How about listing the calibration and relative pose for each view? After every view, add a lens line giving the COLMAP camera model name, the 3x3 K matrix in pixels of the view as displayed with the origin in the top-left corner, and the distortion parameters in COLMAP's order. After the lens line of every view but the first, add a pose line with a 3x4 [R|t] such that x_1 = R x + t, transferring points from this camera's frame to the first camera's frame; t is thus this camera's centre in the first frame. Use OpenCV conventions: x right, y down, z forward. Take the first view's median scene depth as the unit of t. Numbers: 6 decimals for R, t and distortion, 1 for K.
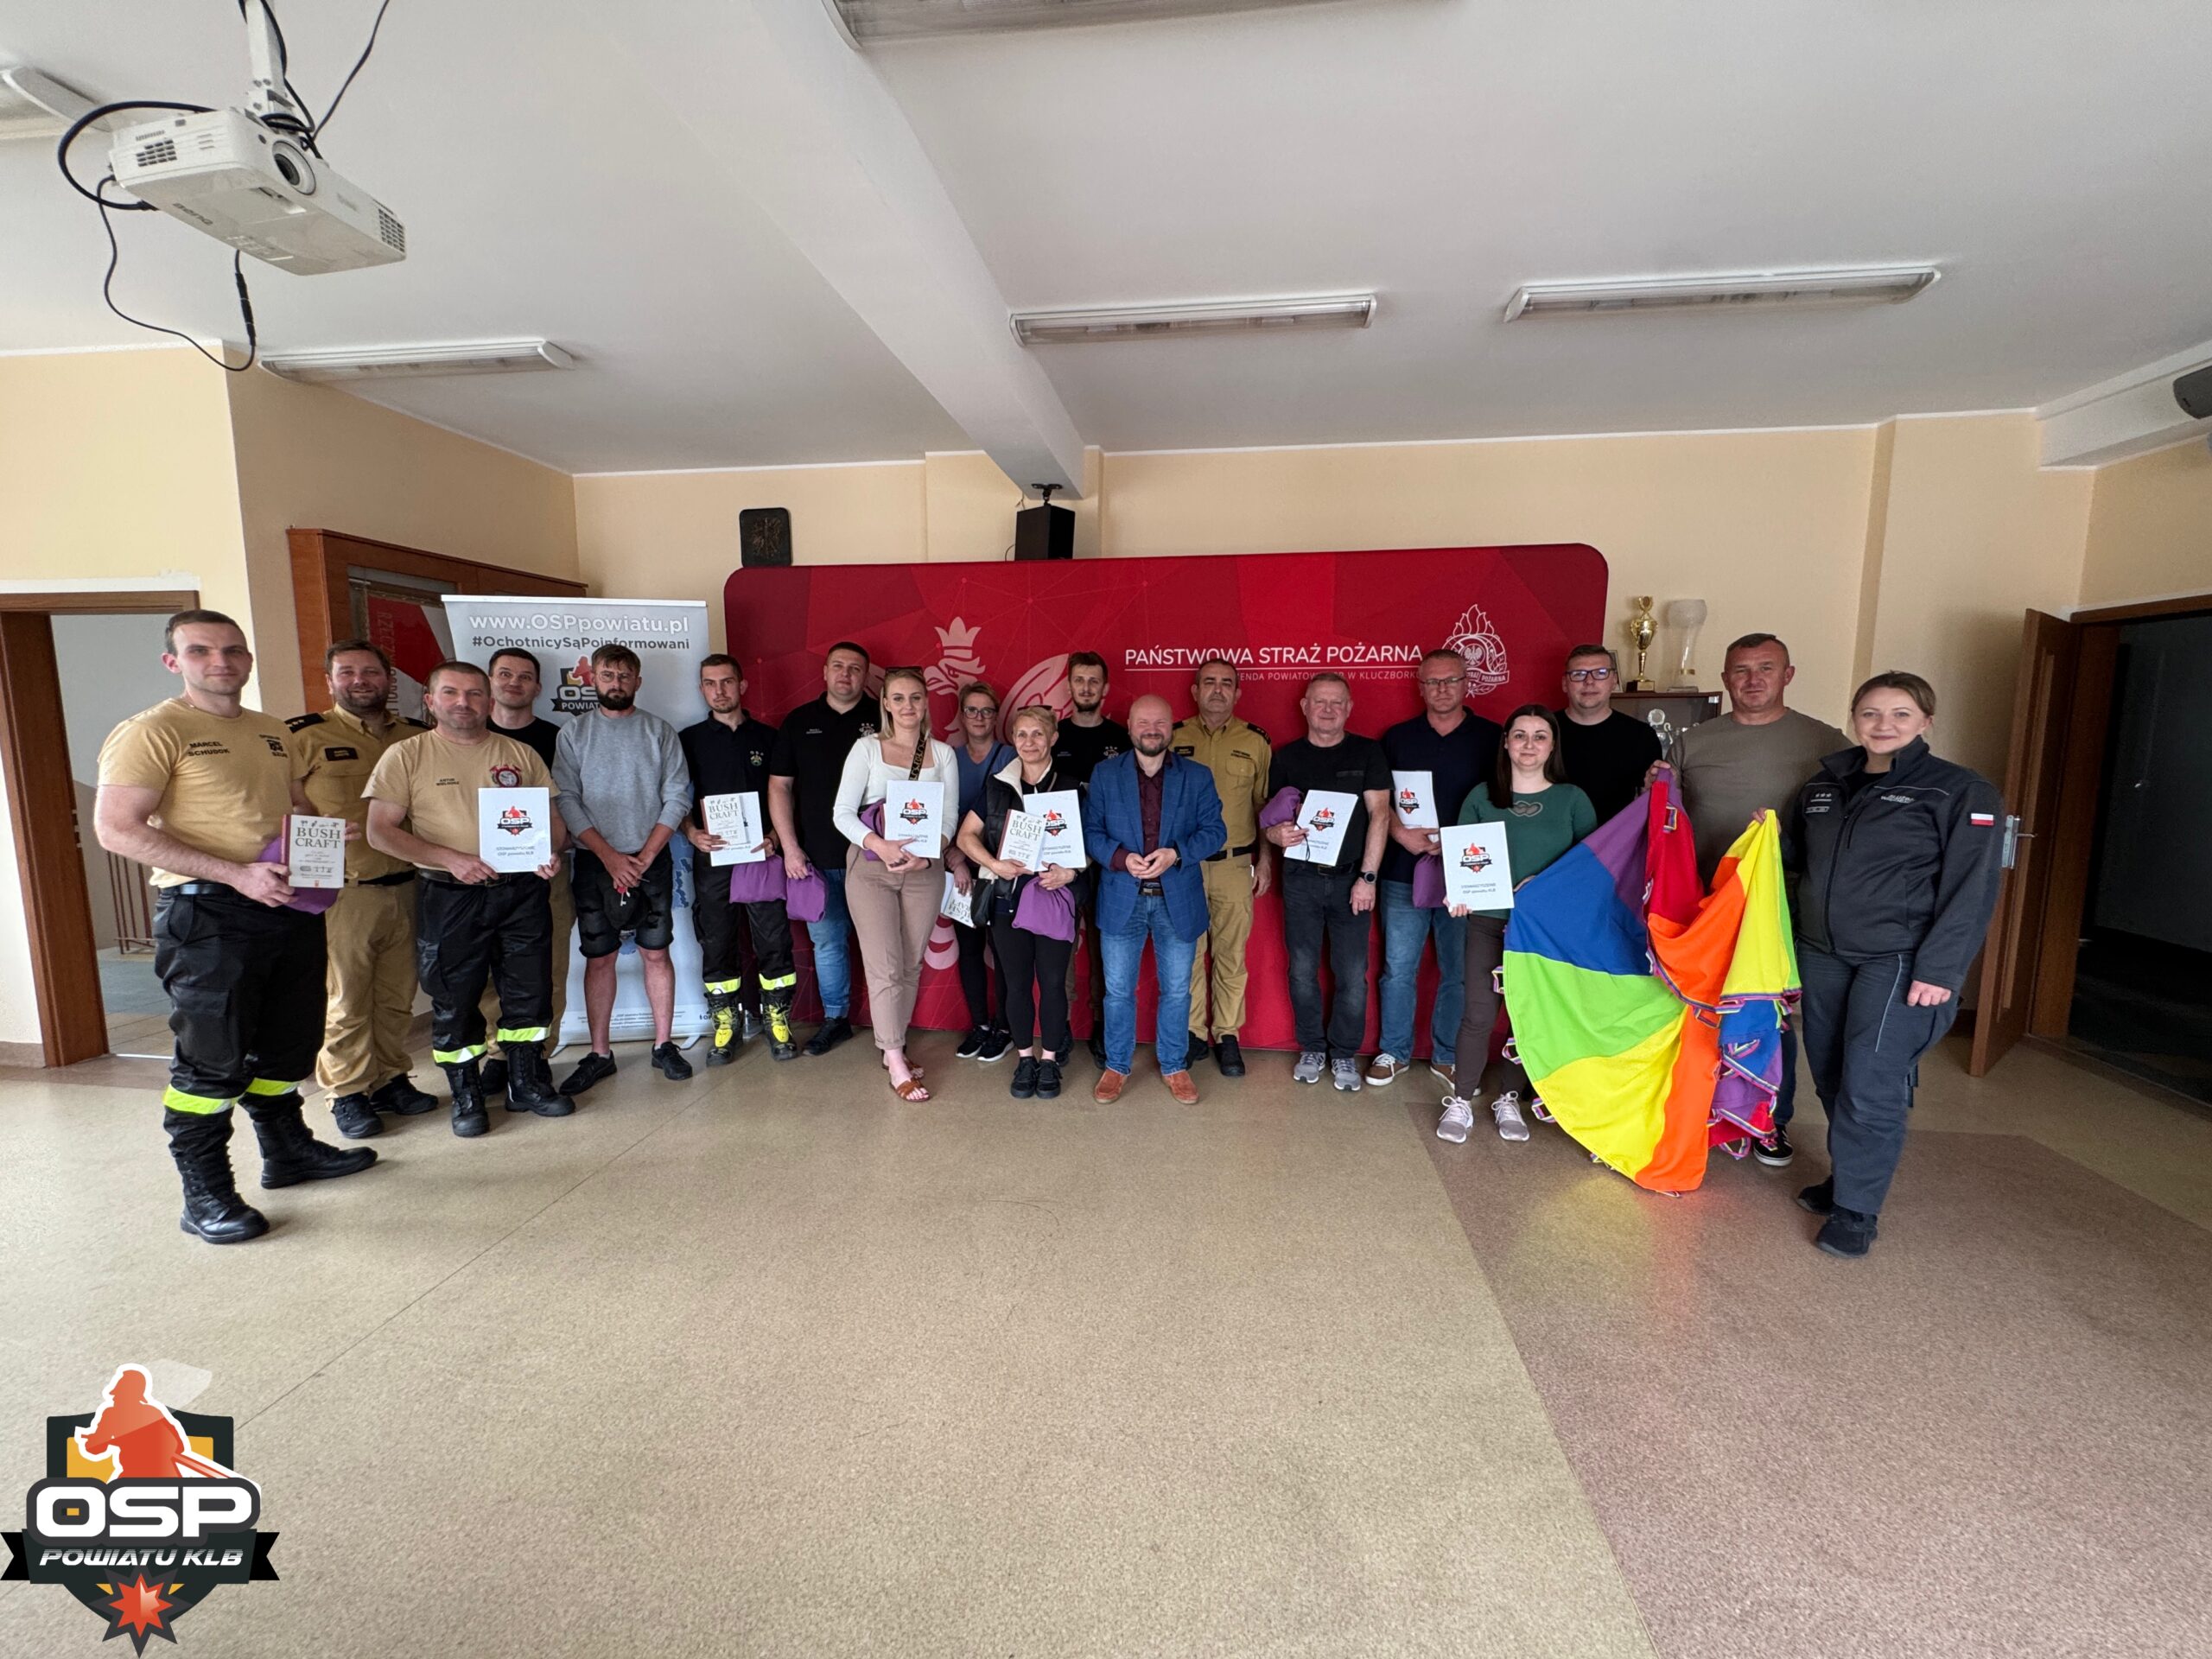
lens RADIAL K [[885.5, 0, 1113.4], [0, 885.5, 834.4], [0, 0, 1]] dist [0.001338, -0.001012]
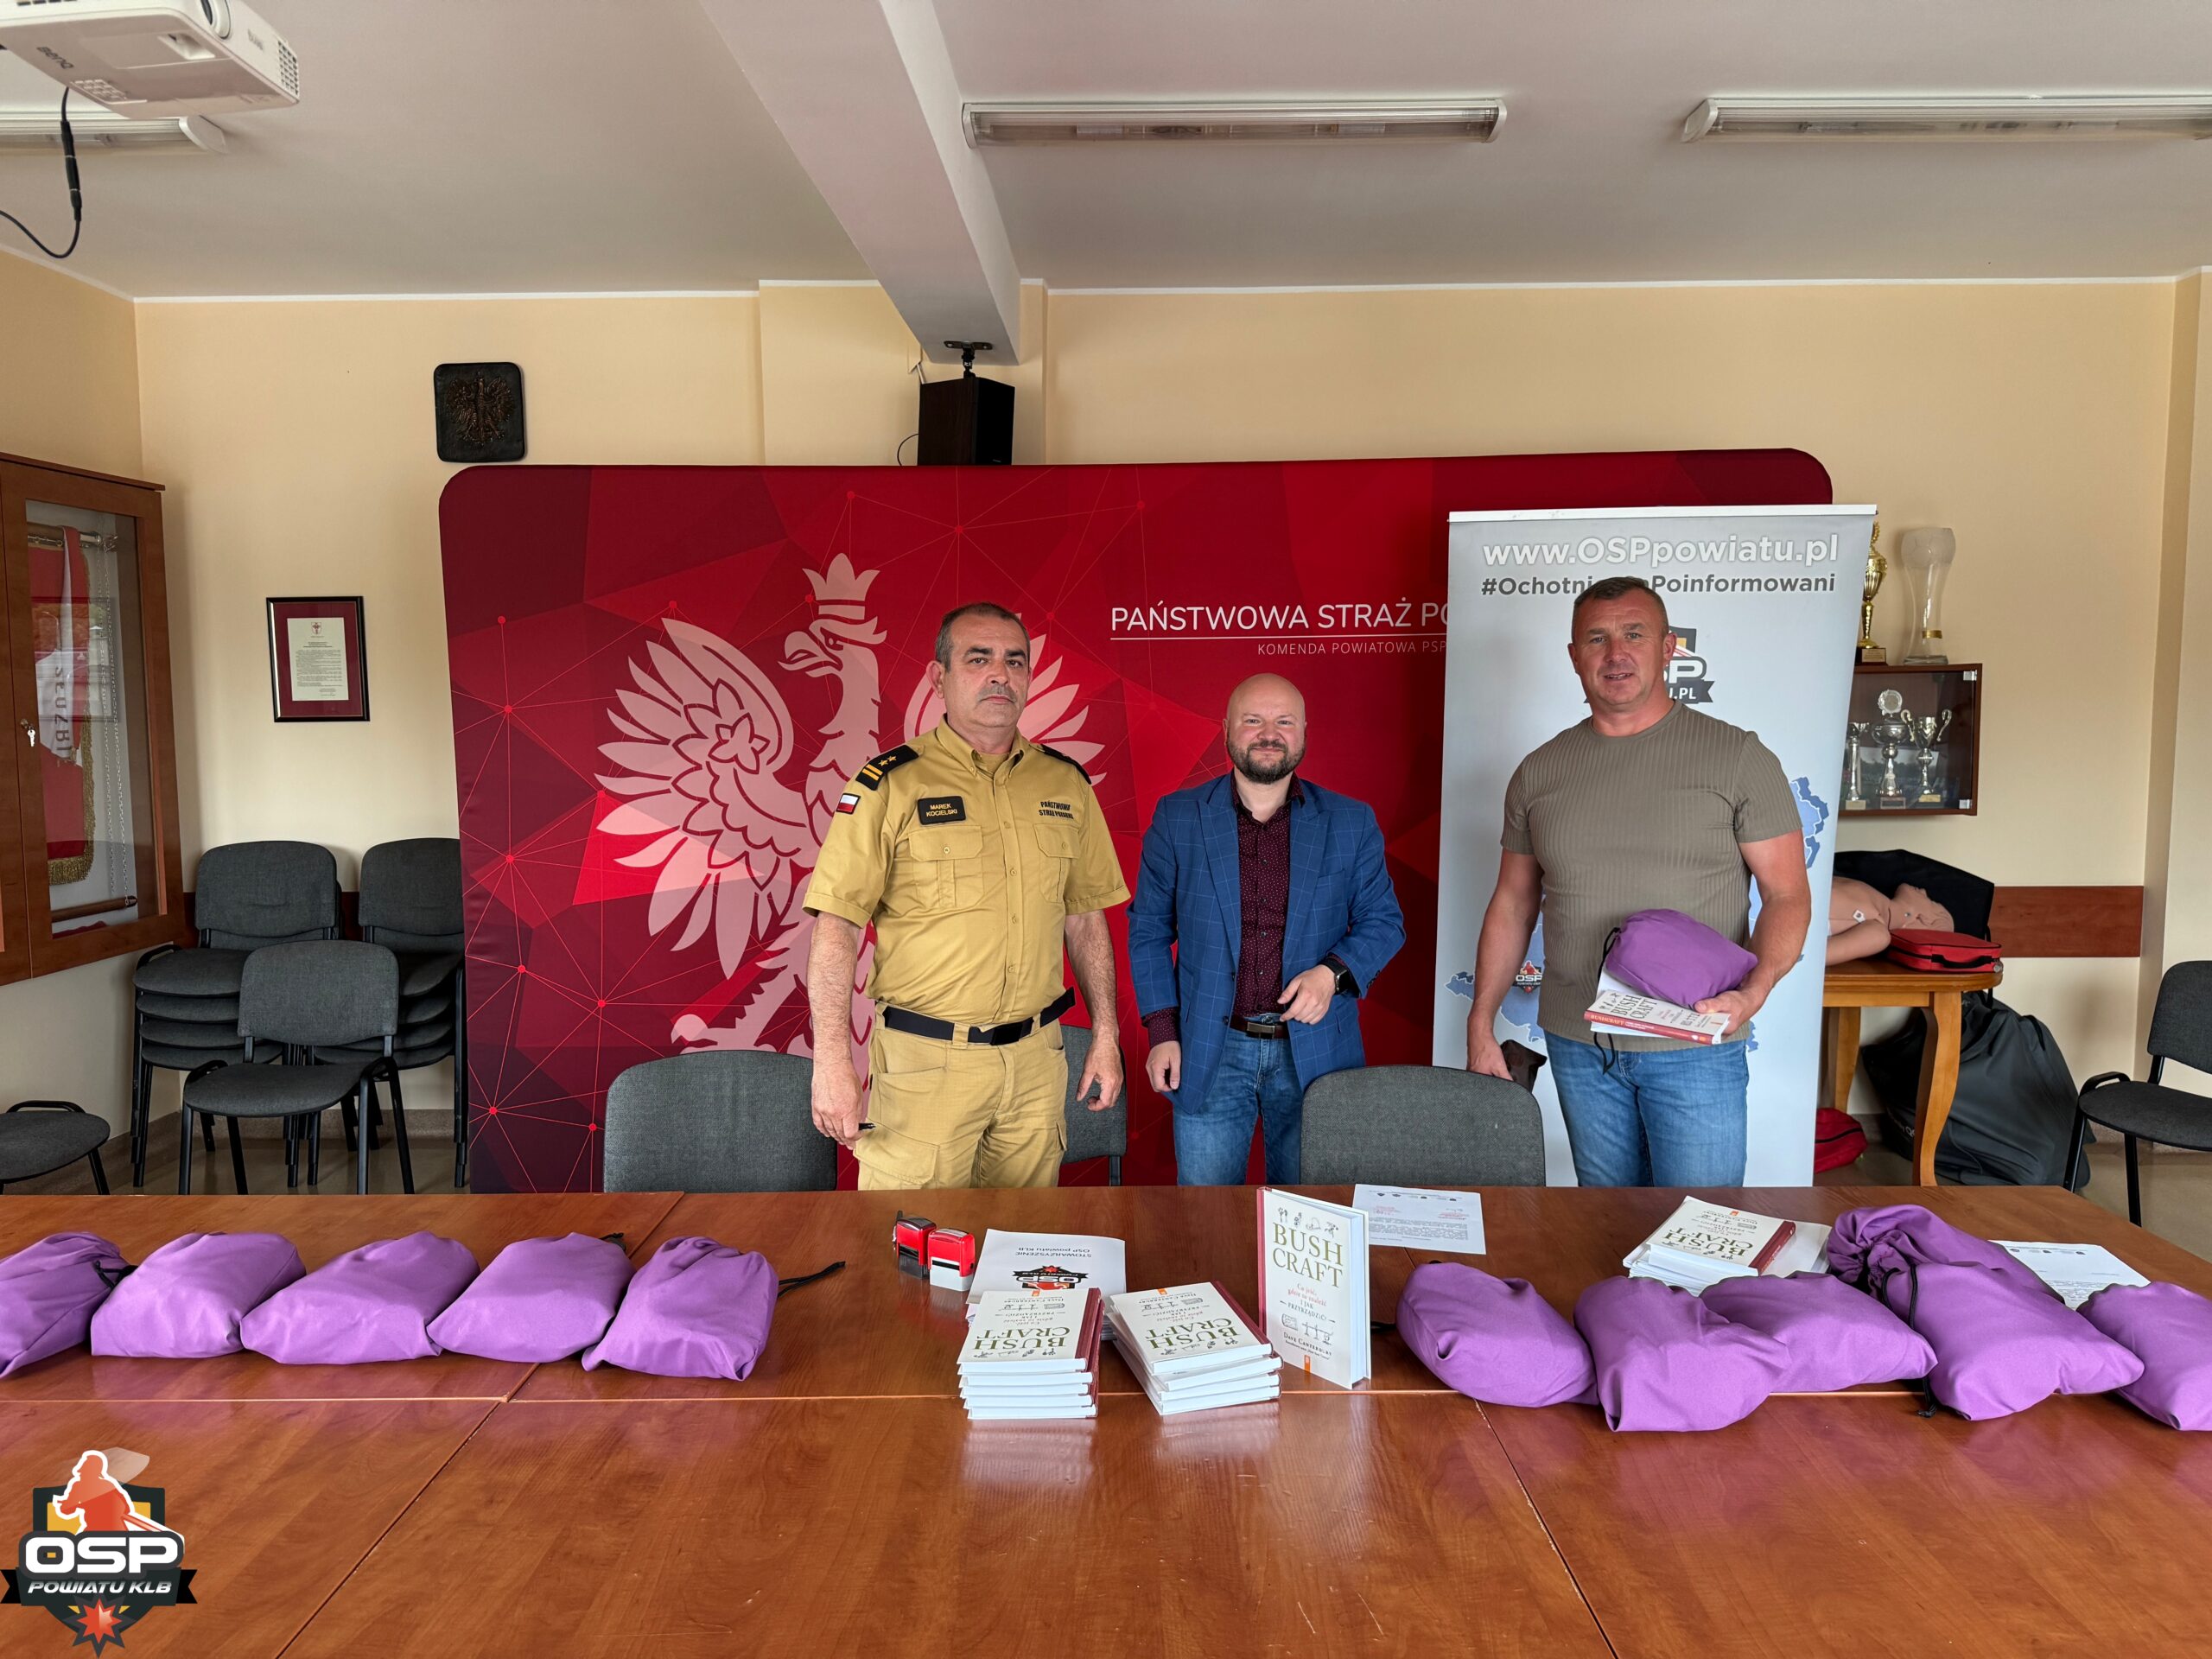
lens RADIAL K [[1569.9, 0, 1106.6], [0, 1569.9, 841.7], [0, 0, 1]] dist [0.043191, -0.049416]
pose [[0.993331, -0.017387, 0.113976, -0.119222], [0.021255, 0.999235, -0.032812, -0.000698], [-0.113319, 0.035016, 0.992941, -0.121859]]
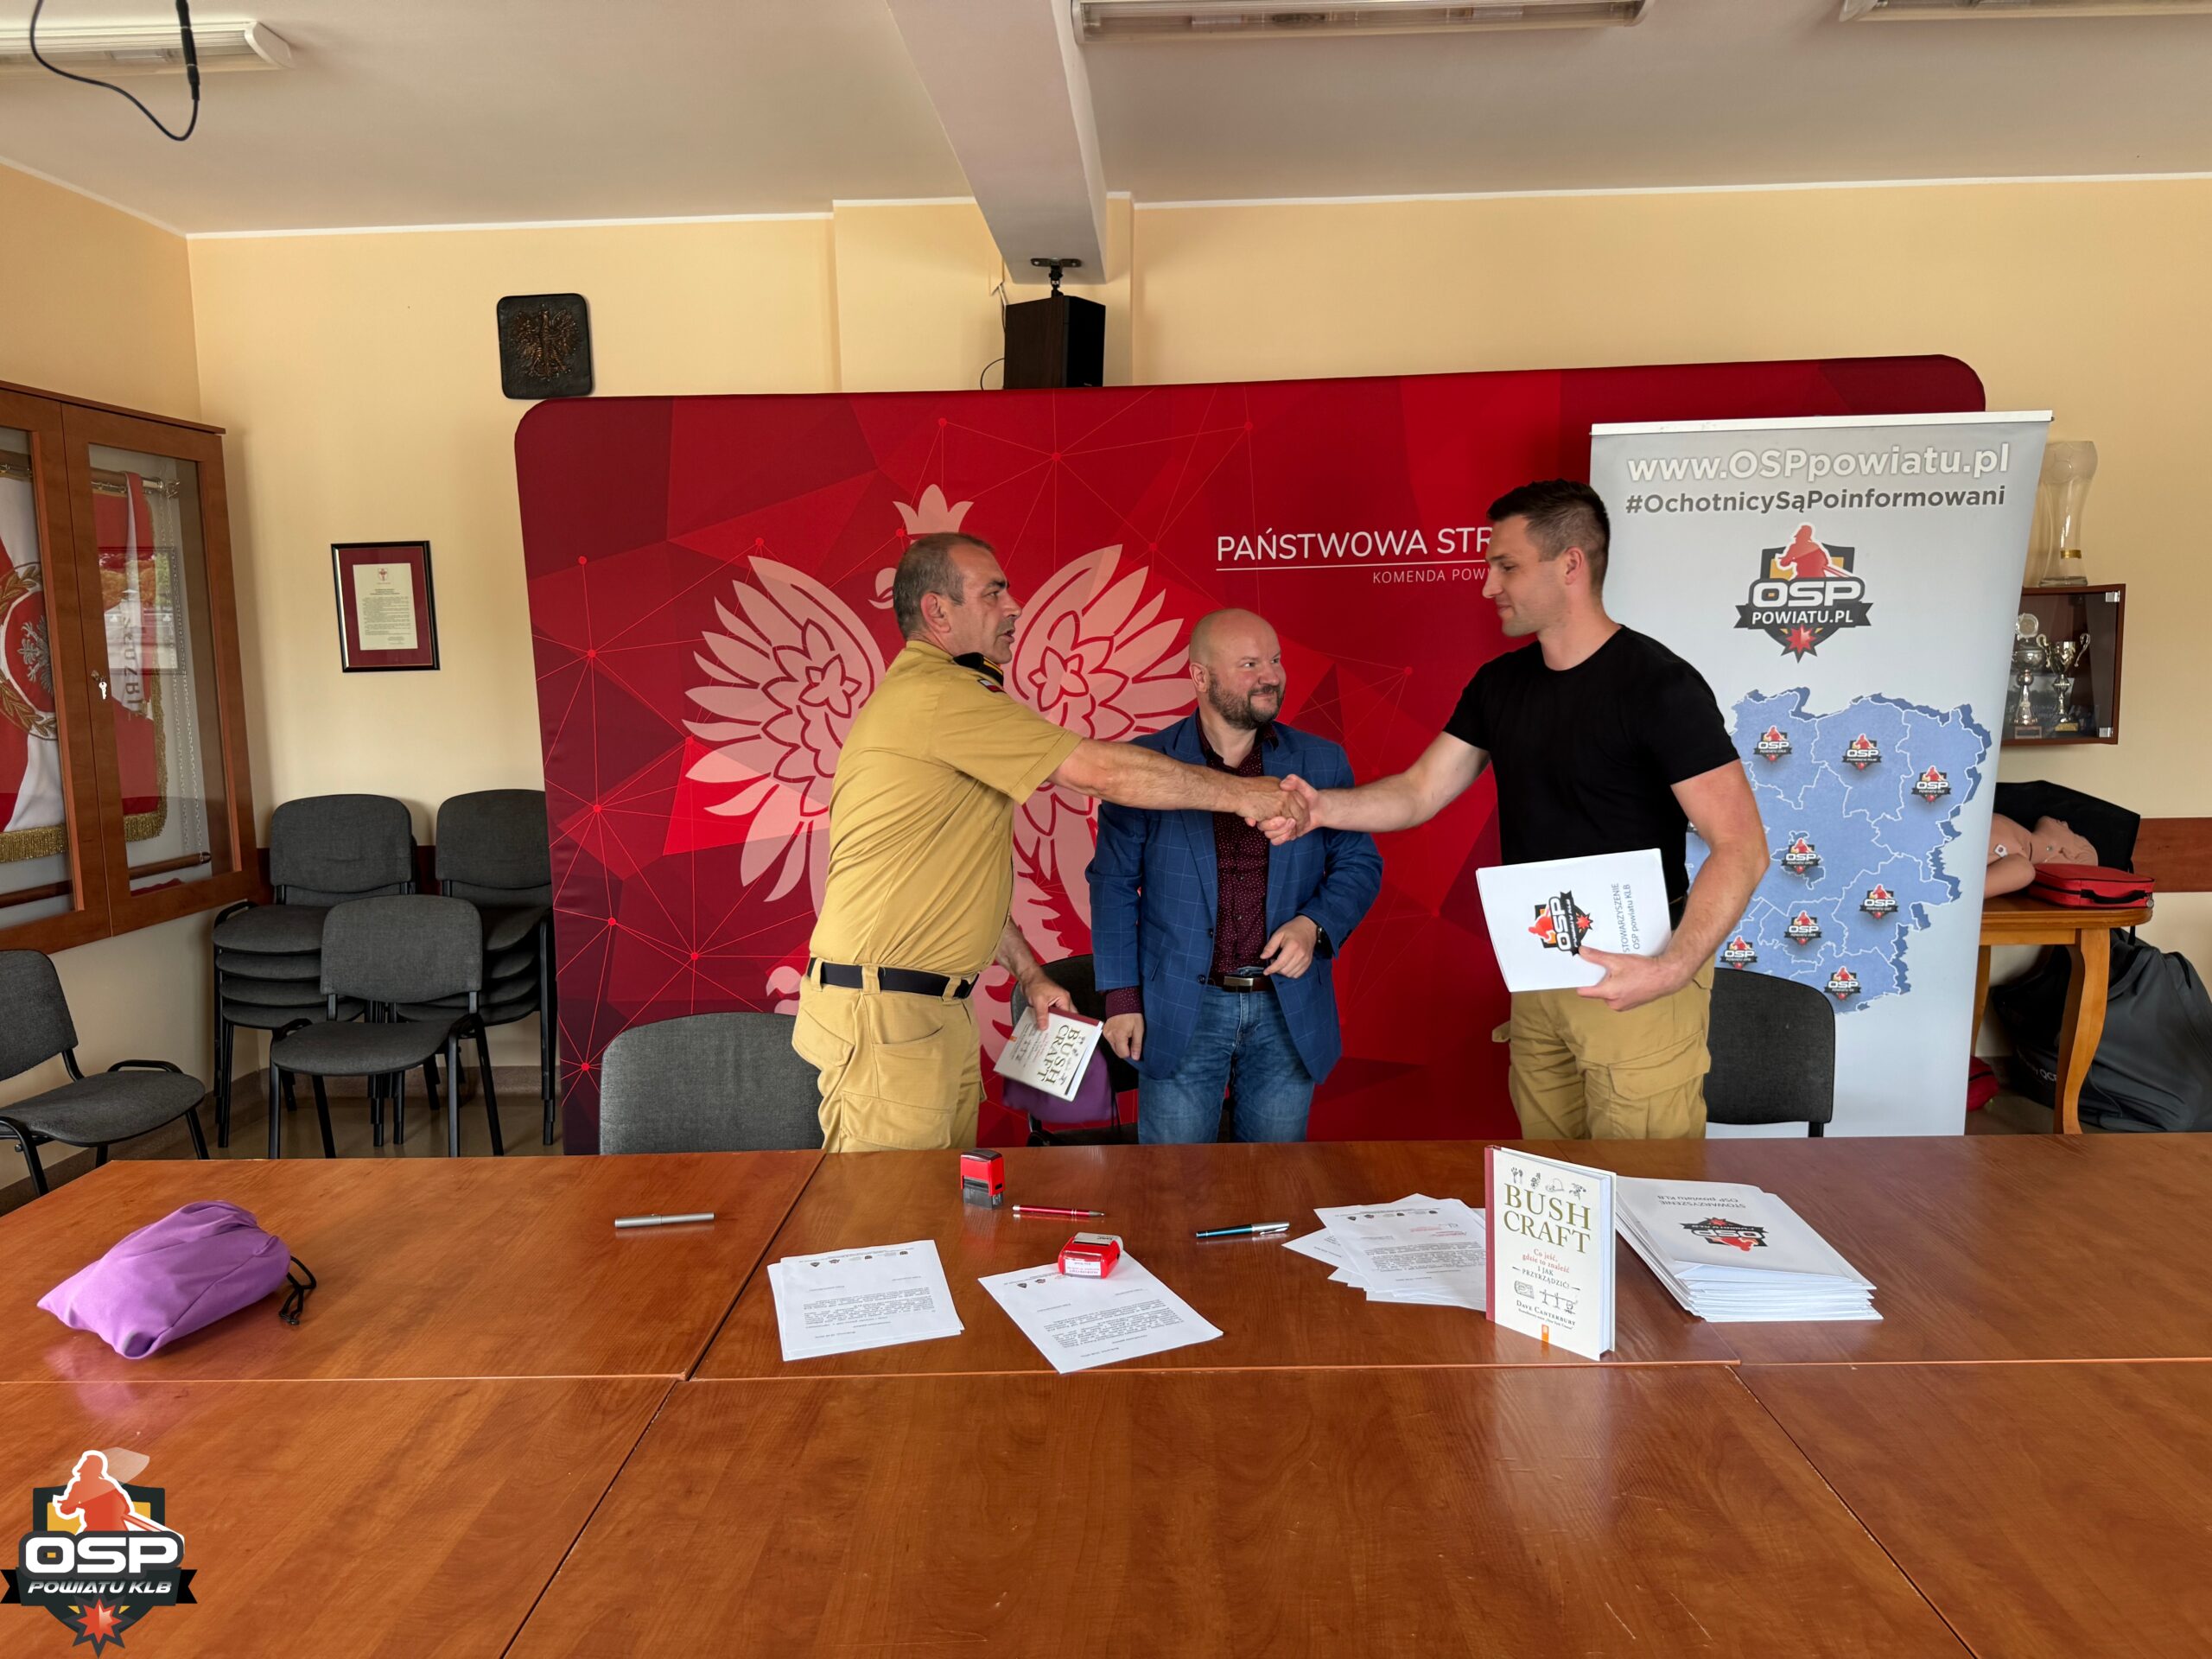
lens RADIAL K [[1569.9, 0, 1111.7], [0, 1569.9, 852.5], [0, 0, 1]] dist [0.043191, -0.049416]
pose [[0.994723, -0.033952, 0.096820, -0.166909], [0.033634, 0.999422, 0.004915, 0.002463], [-0.096931, -0.001632, 0.995290, -0.074302]]
